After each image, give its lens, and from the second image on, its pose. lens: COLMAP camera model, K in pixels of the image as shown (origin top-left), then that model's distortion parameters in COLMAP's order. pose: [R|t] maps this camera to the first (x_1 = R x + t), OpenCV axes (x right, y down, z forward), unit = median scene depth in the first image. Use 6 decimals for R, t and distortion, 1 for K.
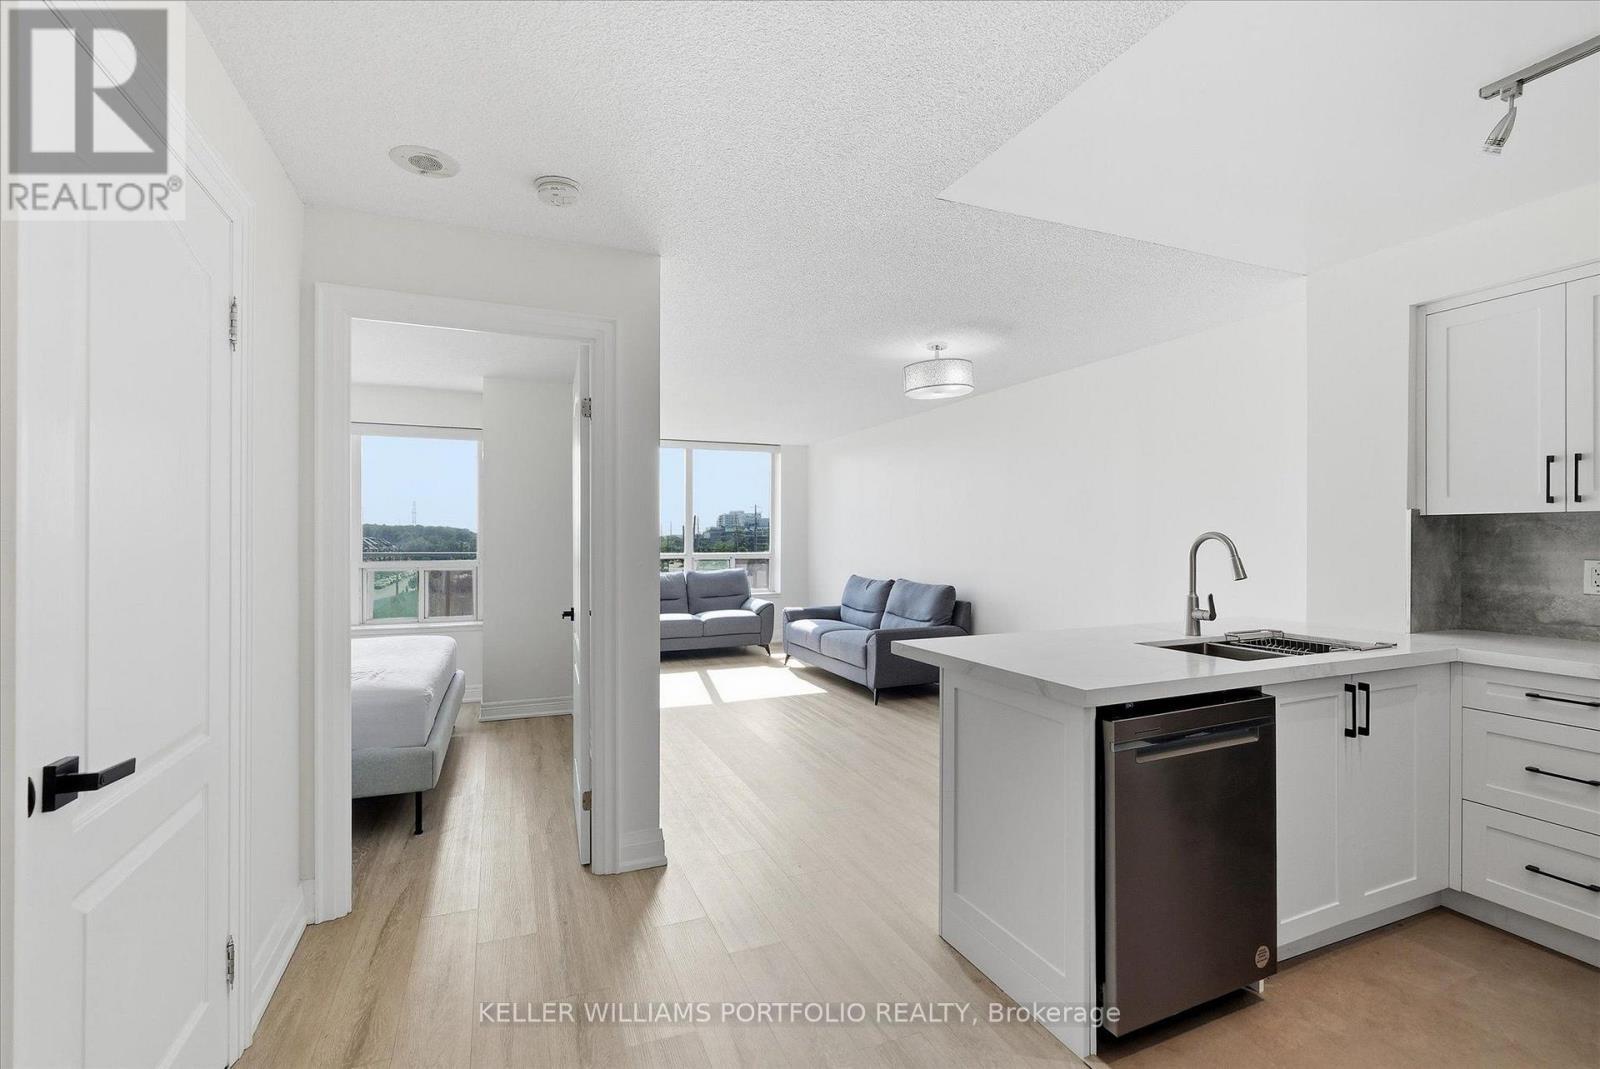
lens RADIAL K [[725.2, 0, 801.9], [0, 725.2, 539.1], [0, 0, 1]] dist [-0.002332, 0.000471]
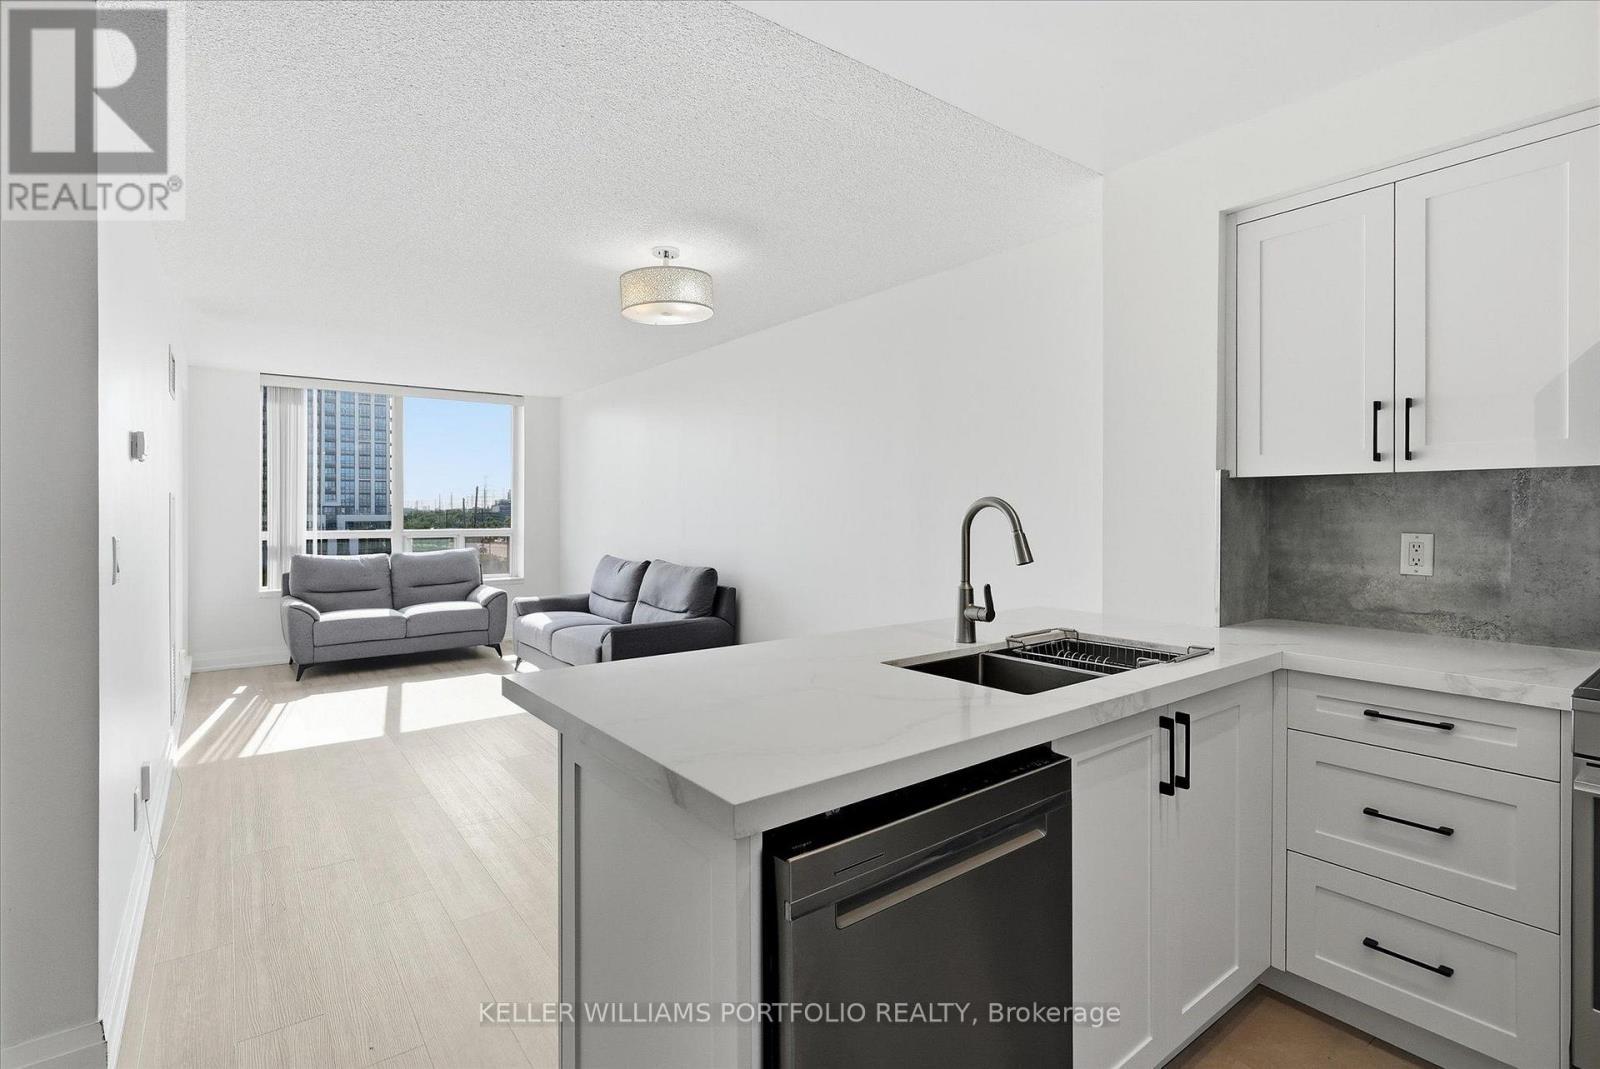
lens RADIAL K [[764.5, 0, 800.2], [0, 764.5, 517.7], [0, 0, 1]] dist [-0.002420, -0.000547]
pose [[0.969301, -0.002043, 0.245868, 0.193165], [0.000559, 0.999981, 0.006104, 0.005492], [-0.245875, -0.005779, 0.969284, 0.305742]]
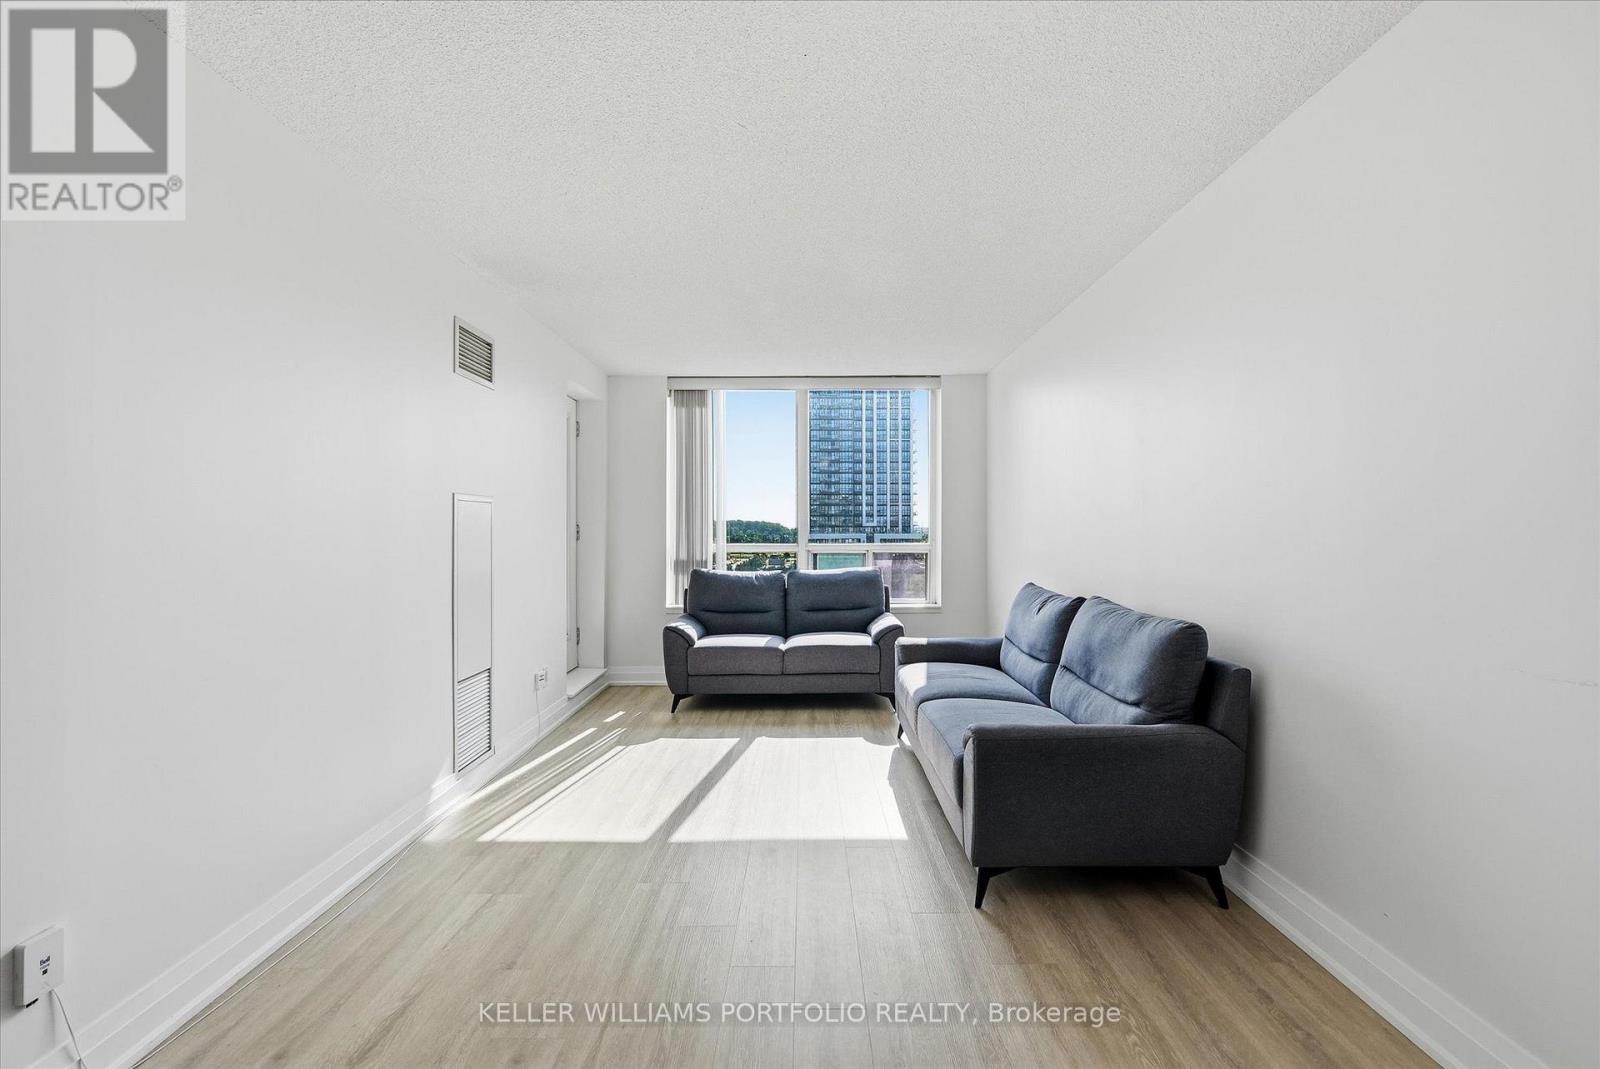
lens RADIAL K [[725.5, 0, 800.0], [0, 725.5, 534.5], [0, 0, 1]] dist [0.000005, 0.000637]
pose [[0.918844, -0.000993, -0.394621, 0.348859], [0.002104, 0.999995, 0.002384, 0.029780], [0.394616, -0.003021, 0.918841, 1.164756]]
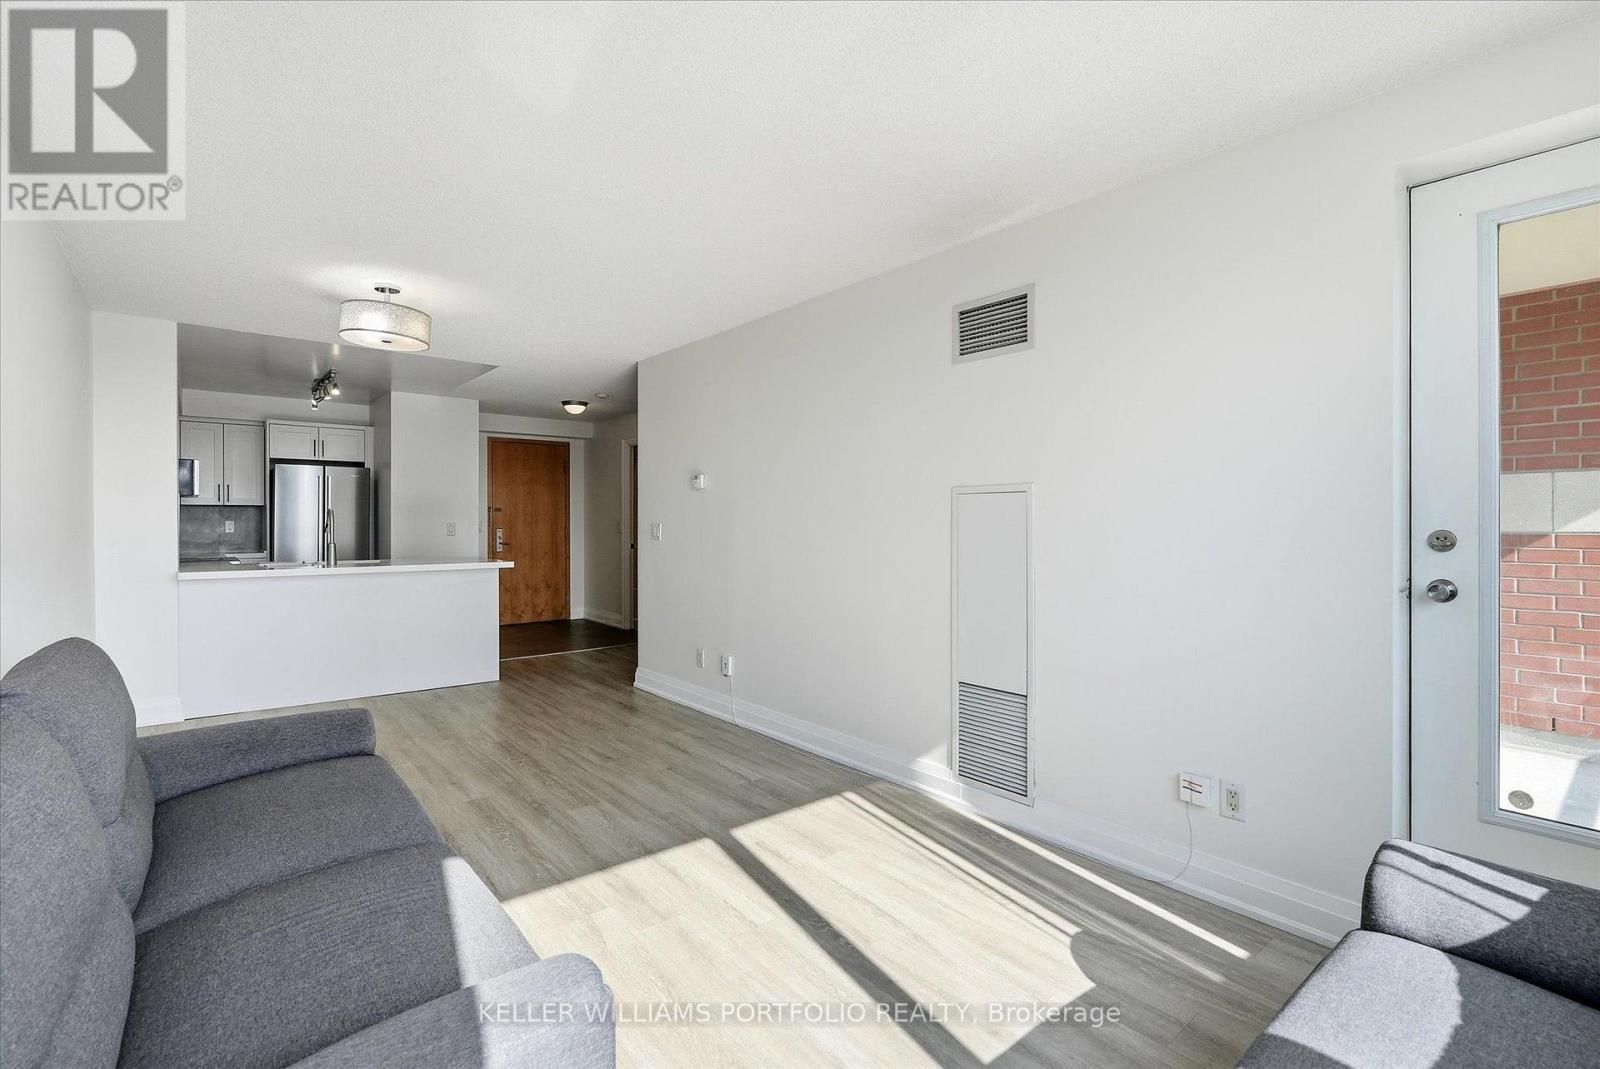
lens RADIAL K [[722.7, 0, 808.0], [0, 722.7, 525.2], [0, 0, 1]] dist [-0.003835, -0.000156]
pose [[-0.956201, 0.000215, -0.292710, -0.063605], [-0.000549, 0.999997, 0.002528, 0.023061], [0.292710, 0.002578, -0.956198, 3.029420]]
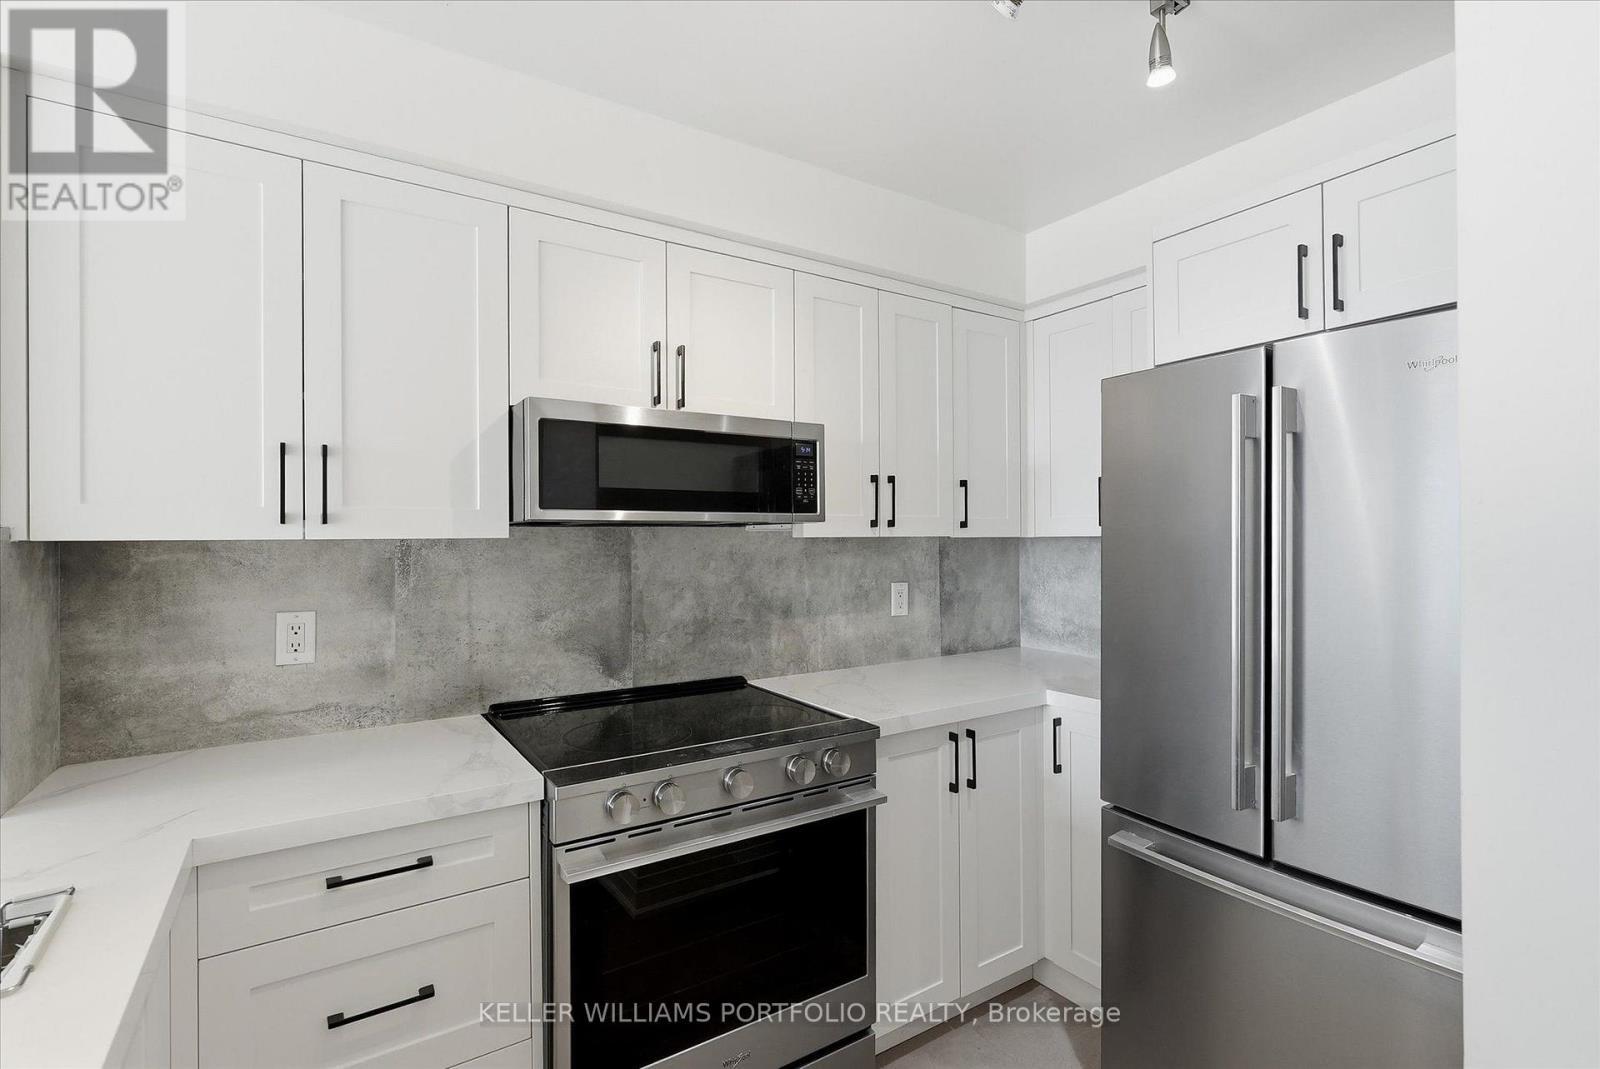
lens RADIAL K [[742.7, 0, 800.0], [0, 742.7, 534.5], [0, 0, 1]] dist [0.002079, 0.000535]
pose [[-0.177611, 0.005198, 0.984087, 0.325660], [0.007301, 0.999965, -0.003965, -0.031647], [-0.984074, 0.006480, -0.177643, 0.612853]]
